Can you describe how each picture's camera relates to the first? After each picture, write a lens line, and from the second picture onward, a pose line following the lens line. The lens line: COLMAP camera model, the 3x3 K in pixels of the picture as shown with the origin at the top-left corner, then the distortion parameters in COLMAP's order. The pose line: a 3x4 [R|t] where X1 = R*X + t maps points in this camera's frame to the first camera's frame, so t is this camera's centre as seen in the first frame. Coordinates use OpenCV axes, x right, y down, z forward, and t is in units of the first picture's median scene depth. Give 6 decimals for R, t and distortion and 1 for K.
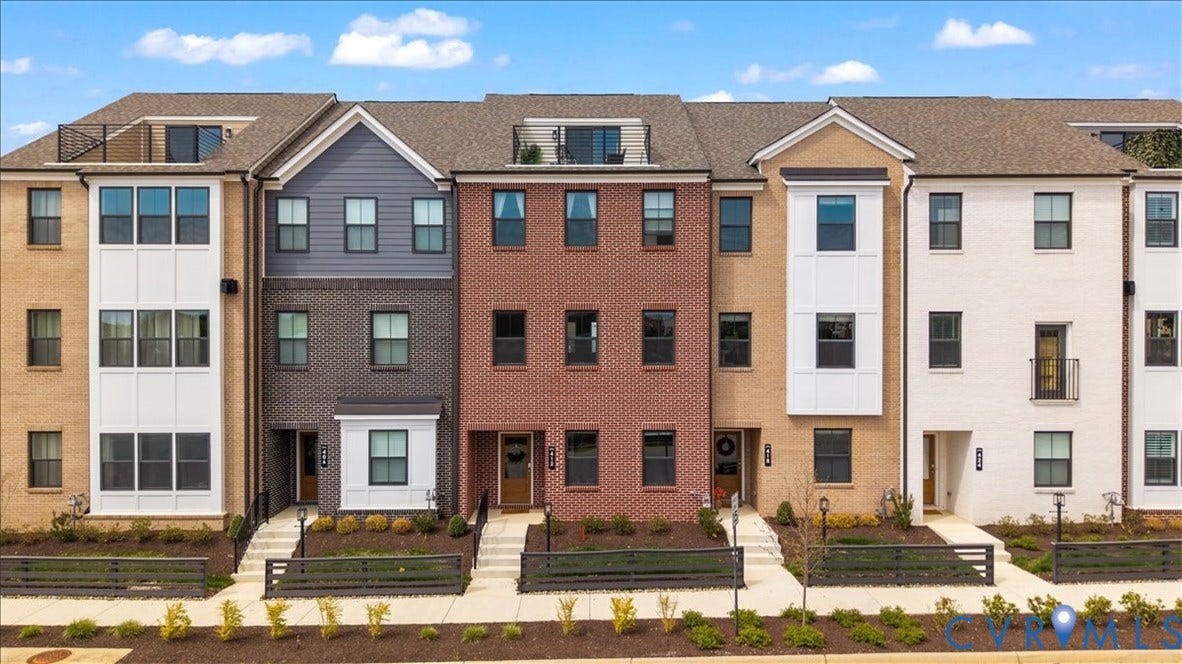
lens RADIAL K [[798.9, 0, 591.4], [0, 798.9, 339.7], [0, 0, 1]] dist [0.022730, -0.025912]
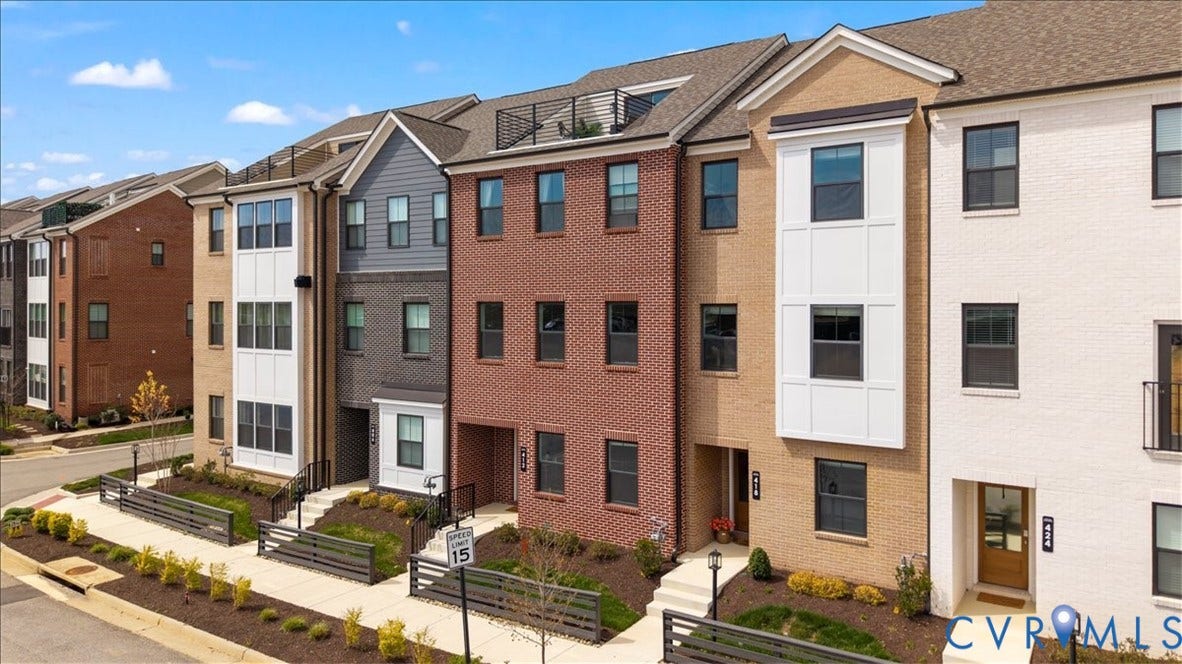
lens RADIAL K [[804.9, 0, 584.3], [0, 804.9, 308.4], [0, 0, 1]] dist [0.025518, -0.026199]
pose [[0.825557, 0.003539, -0.564308, 0.538055], [-0.005781, 0.999981, -0.002187, -0.027075], [0.564289, 0.005068, 0.825562, 0.255931]]
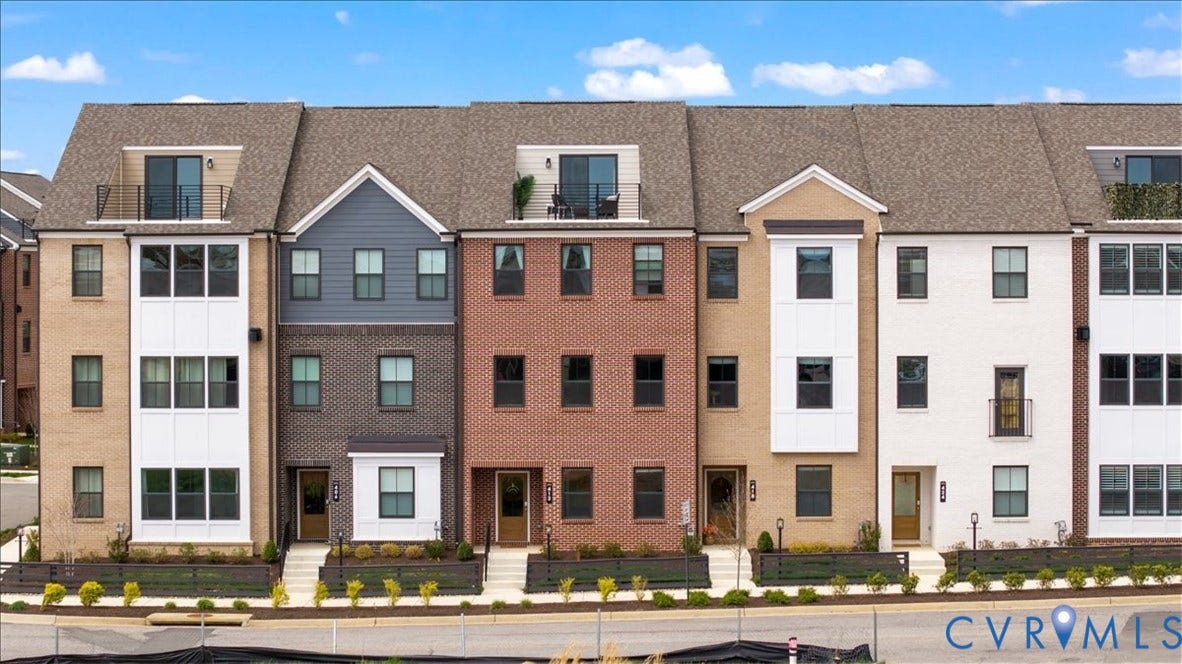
lens RADIAL K [[2443.7, 0, 594.0], [0, 2443.7, 322.7], [0, 0, 1]] dist [-0.260332, 0.000000]
pose [[0.999977, -0.001843, -0.006533, 0.032198], [0.001916, 0.999936, 0.011168, -0.116954], [0.006512, -0.011181, 0.999916, -2.276062]]
